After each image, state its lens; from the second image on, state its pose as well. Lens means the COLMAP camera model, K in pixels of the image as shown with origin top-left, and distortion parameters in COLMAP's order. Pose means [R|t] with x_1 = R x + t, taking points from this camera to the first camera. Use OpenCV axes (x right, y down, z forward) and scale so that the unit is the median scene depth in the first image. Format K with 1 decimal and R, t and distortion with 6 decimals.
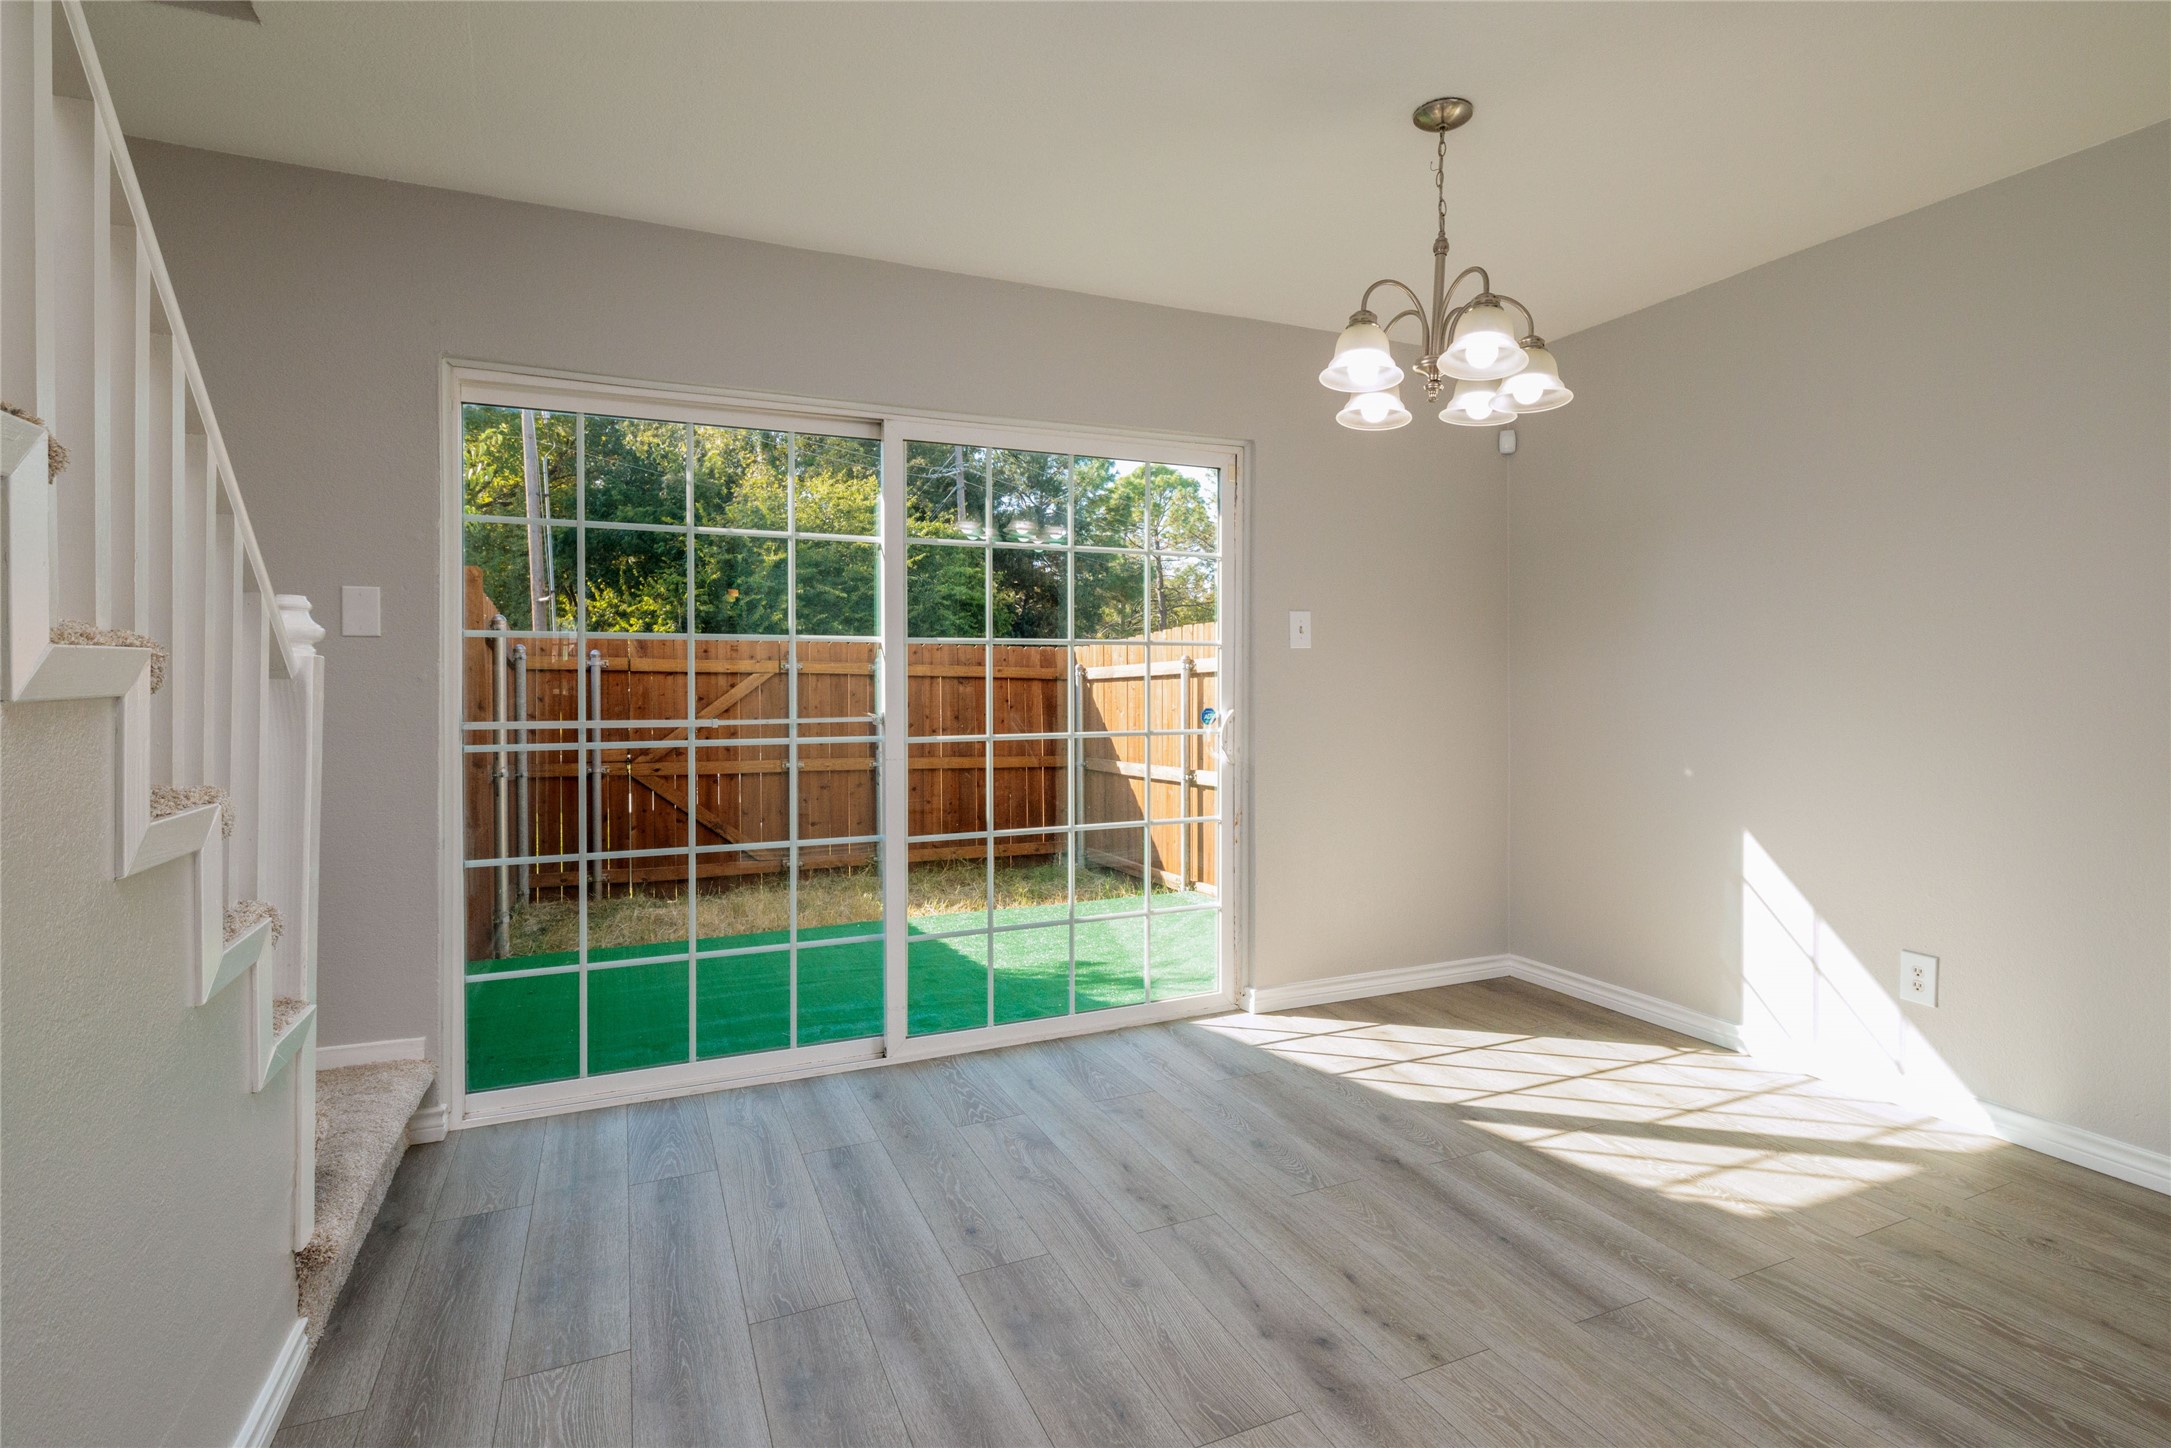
lens RADIAL K [[1057.0, 0, 1131.3], [0, 1057.0, 680.0], [0, 0, 1]] dist [0.004656, -0.004236]
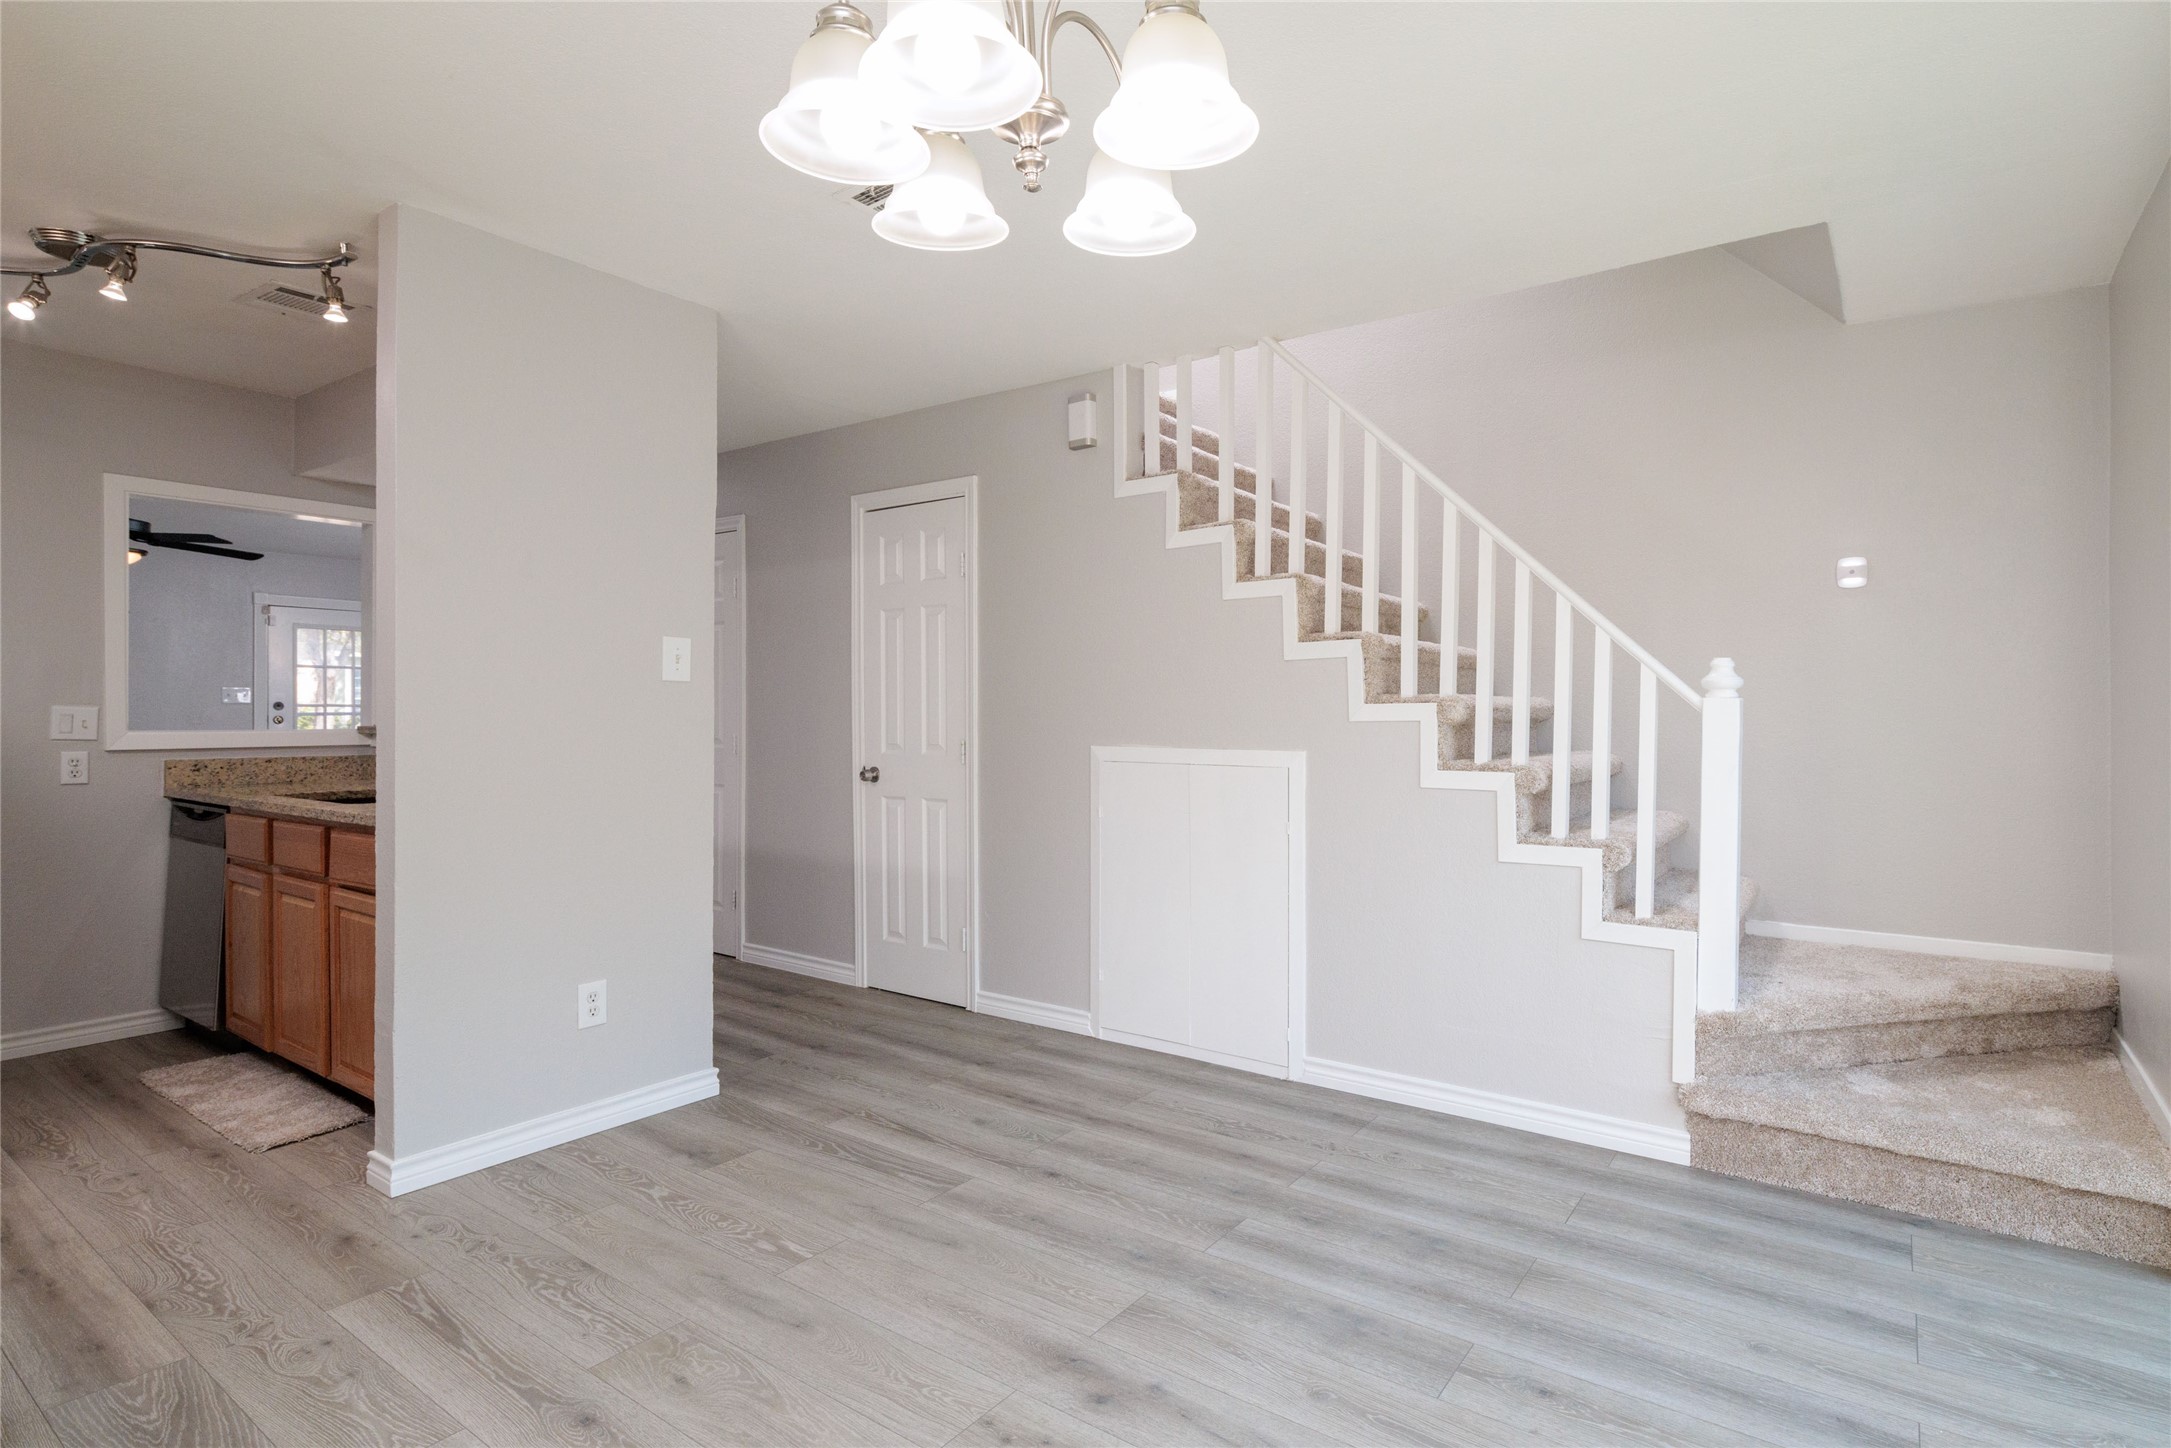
lens RADIAL K [[1057.0, 0, 1174.0], [0, 1057.0, 734.8], [0, 0, 1]] dist [0.004656, -0.004236]
pose [[-0.861255, 0.010055, -0.508074, 0.288162], [0.000656, 0.999825, 0.018675, -0.002321], [0.508173, 0.015751, -0.861111, 0.879086]]
